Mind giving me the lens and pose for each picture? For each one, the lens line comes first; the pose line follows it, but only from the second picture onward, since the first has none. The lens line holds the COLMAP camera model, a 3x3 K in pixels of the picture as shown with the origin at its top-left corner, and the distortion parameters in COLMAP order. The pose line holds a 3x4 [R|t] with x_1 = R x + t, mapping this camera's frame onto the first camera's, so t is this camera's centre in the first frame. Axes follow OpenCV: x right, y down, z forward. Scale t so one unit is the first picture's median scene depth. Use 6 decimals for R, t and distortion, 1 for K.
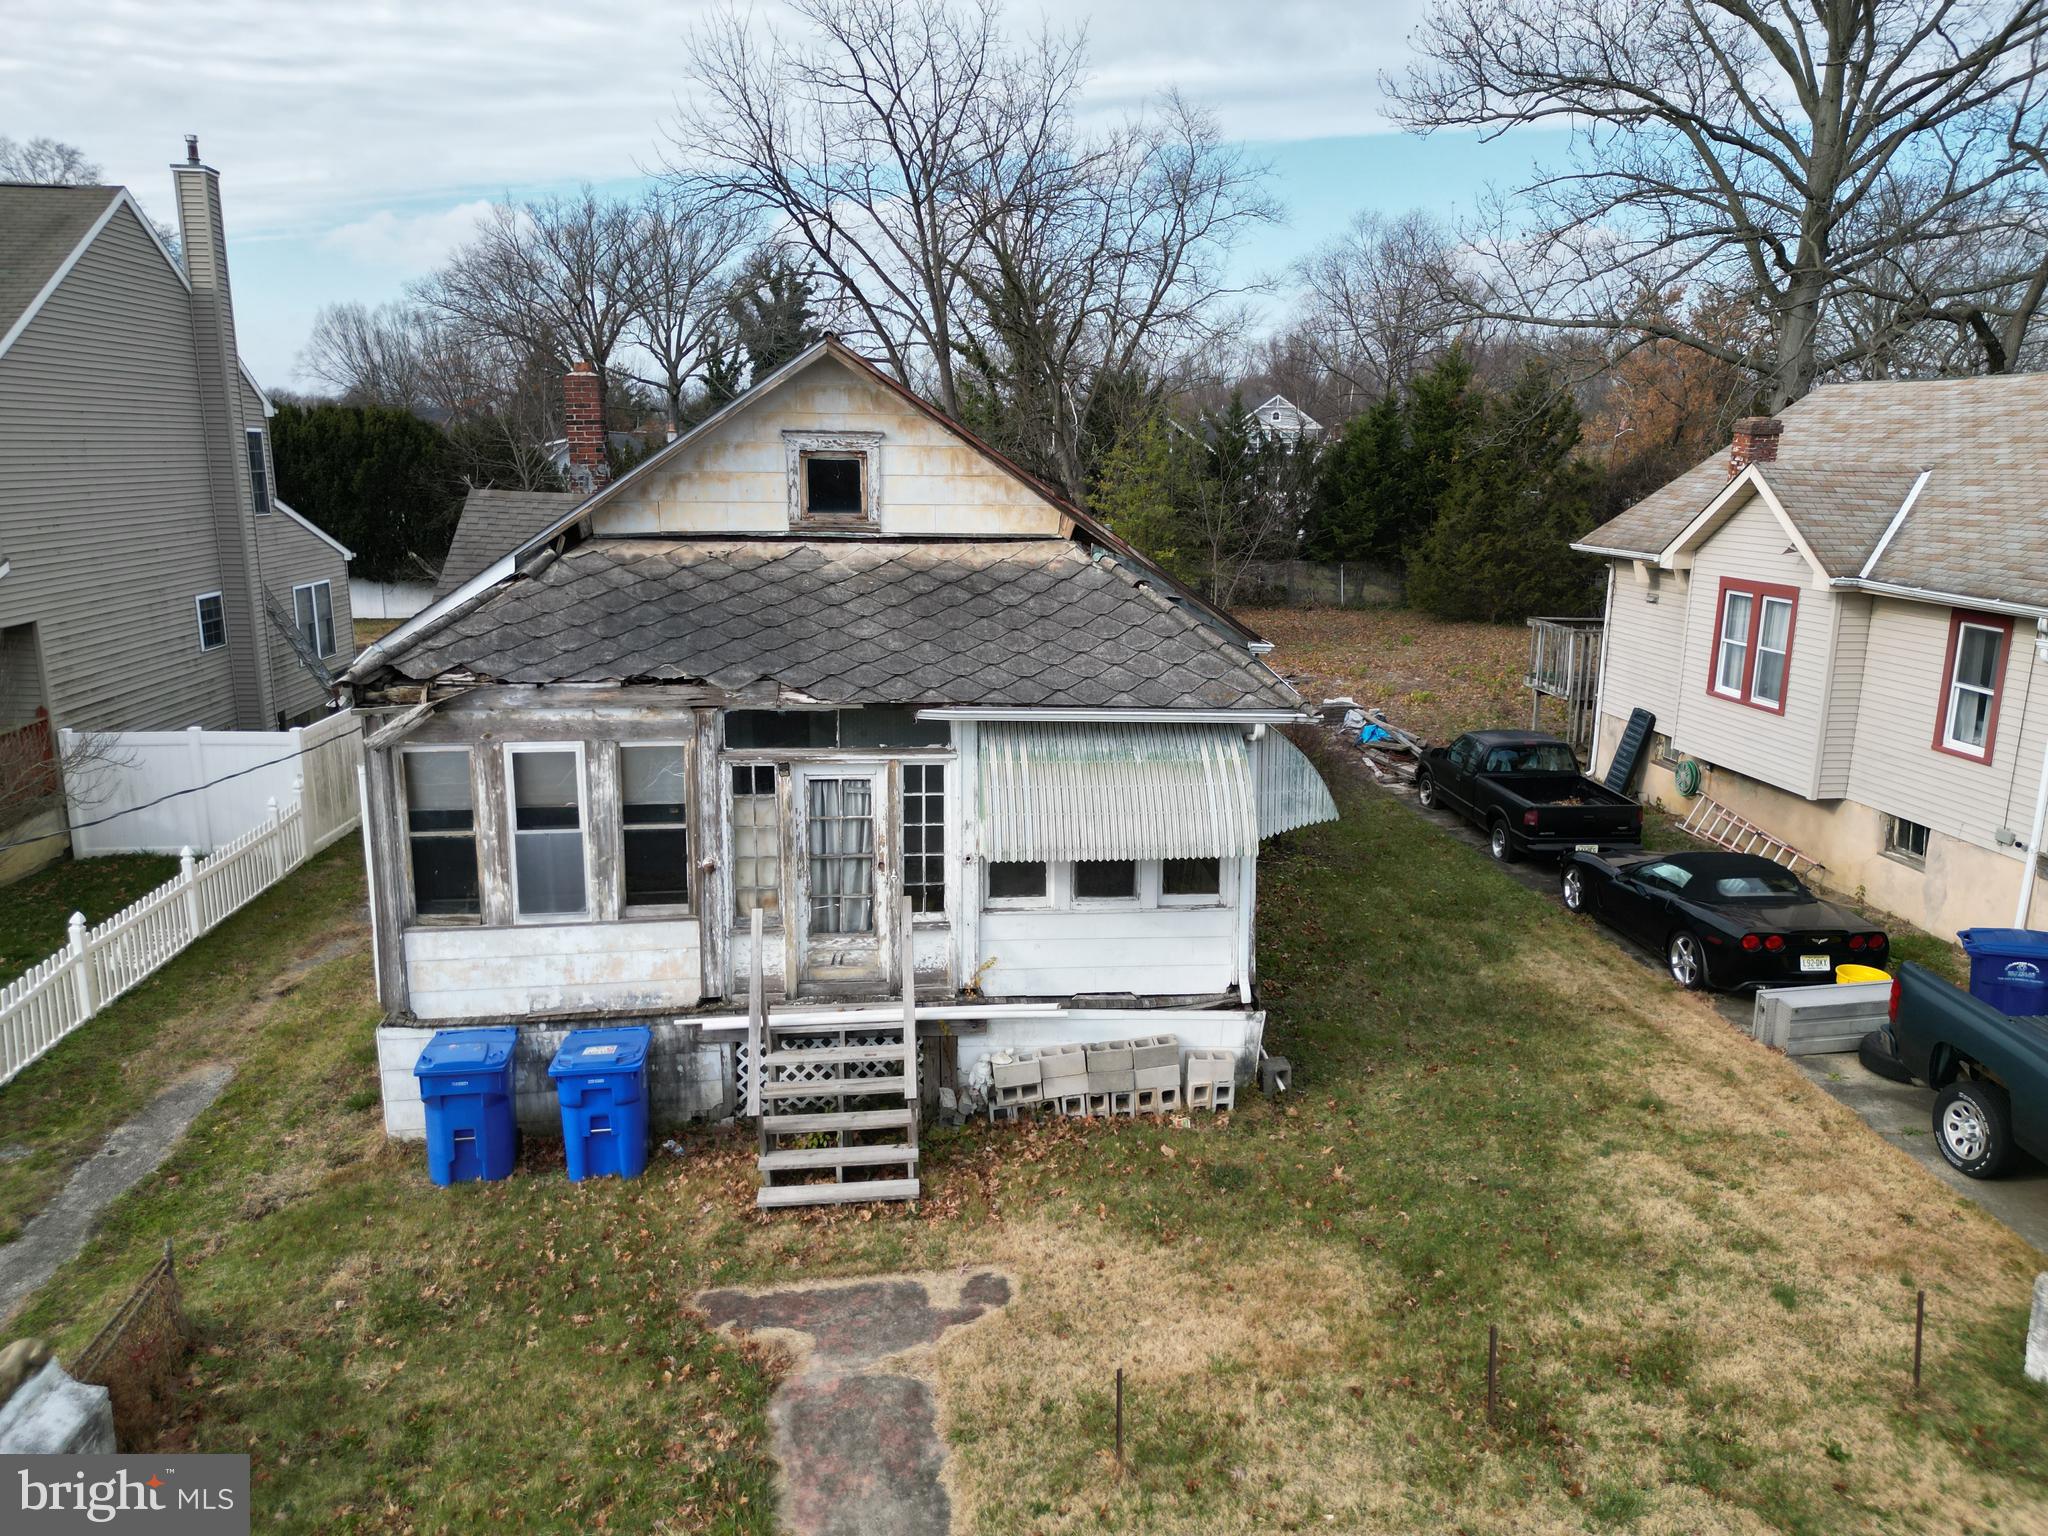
lens RADIAL K [[1446.8, 0, 1029.9], [0, 1446.8, 763.0], [0, 0, 1]] dist [0.080808, -0.080869]
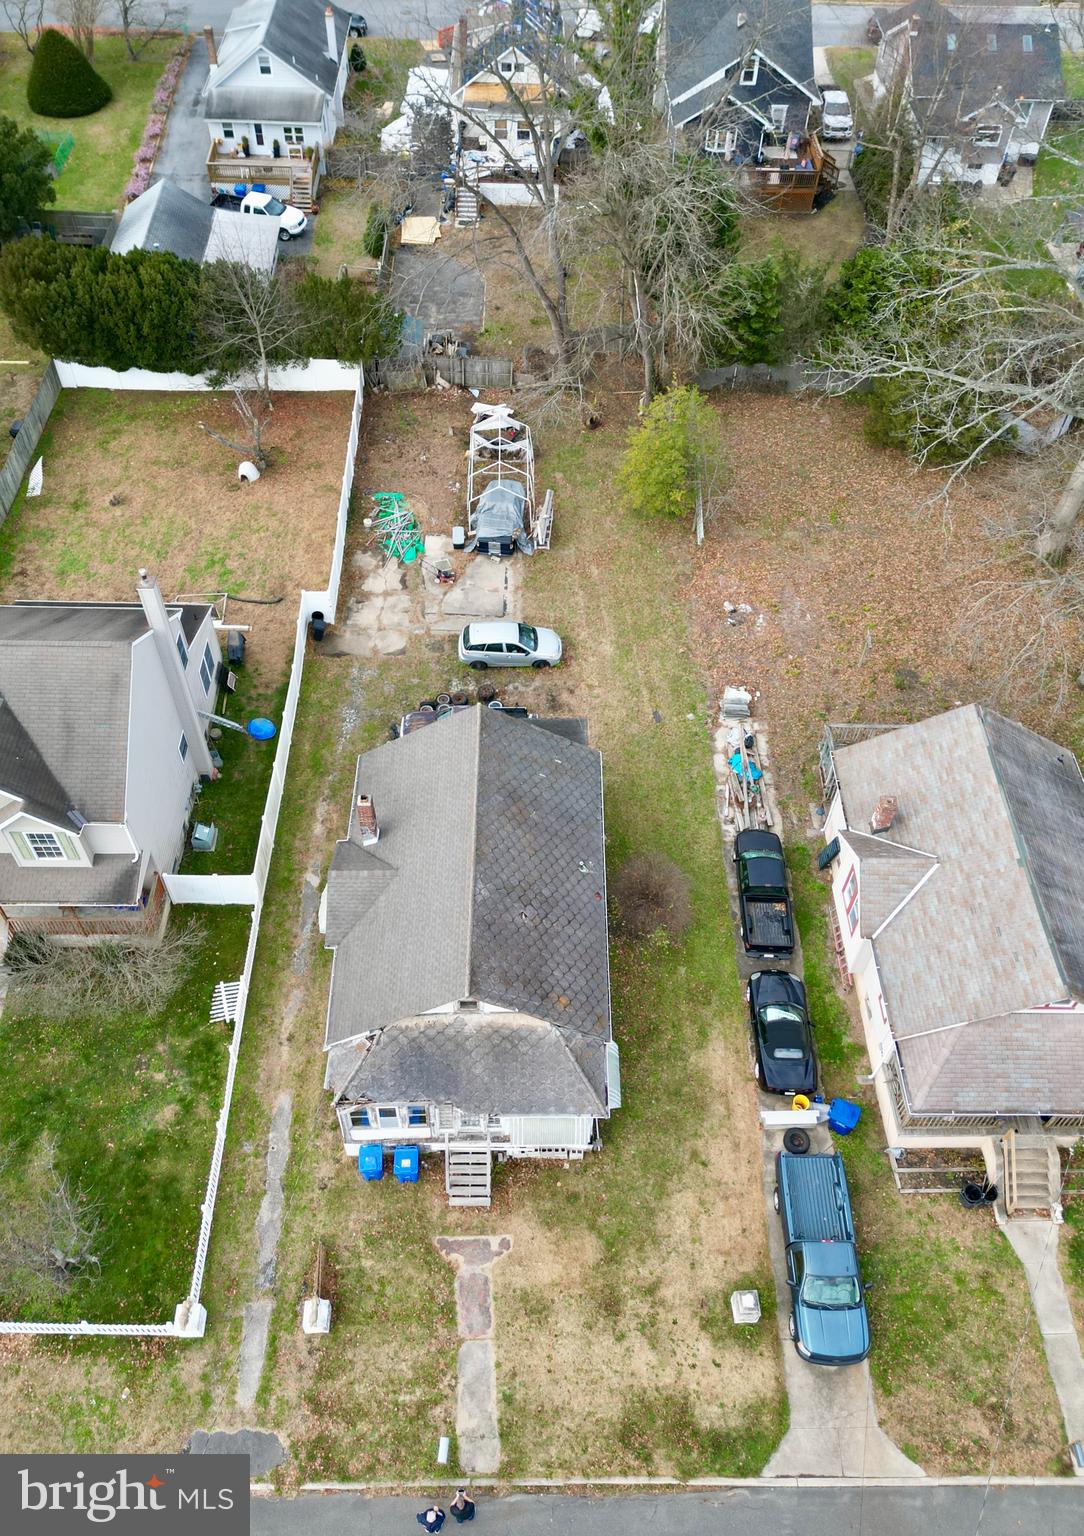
lens RADIAL K [[1194.2, 0, 550.4], [0, 1194.2, 766.3], [0, 0, 1]] dist [0.043549, -0.000126]
pose [[0.995905, 0.082807, -0.036274, 0.096702], [-0.042525, 0.783176, 0.620344, -2.450708], [0.079778, -0.616261, 0.783491, -0.726158]]
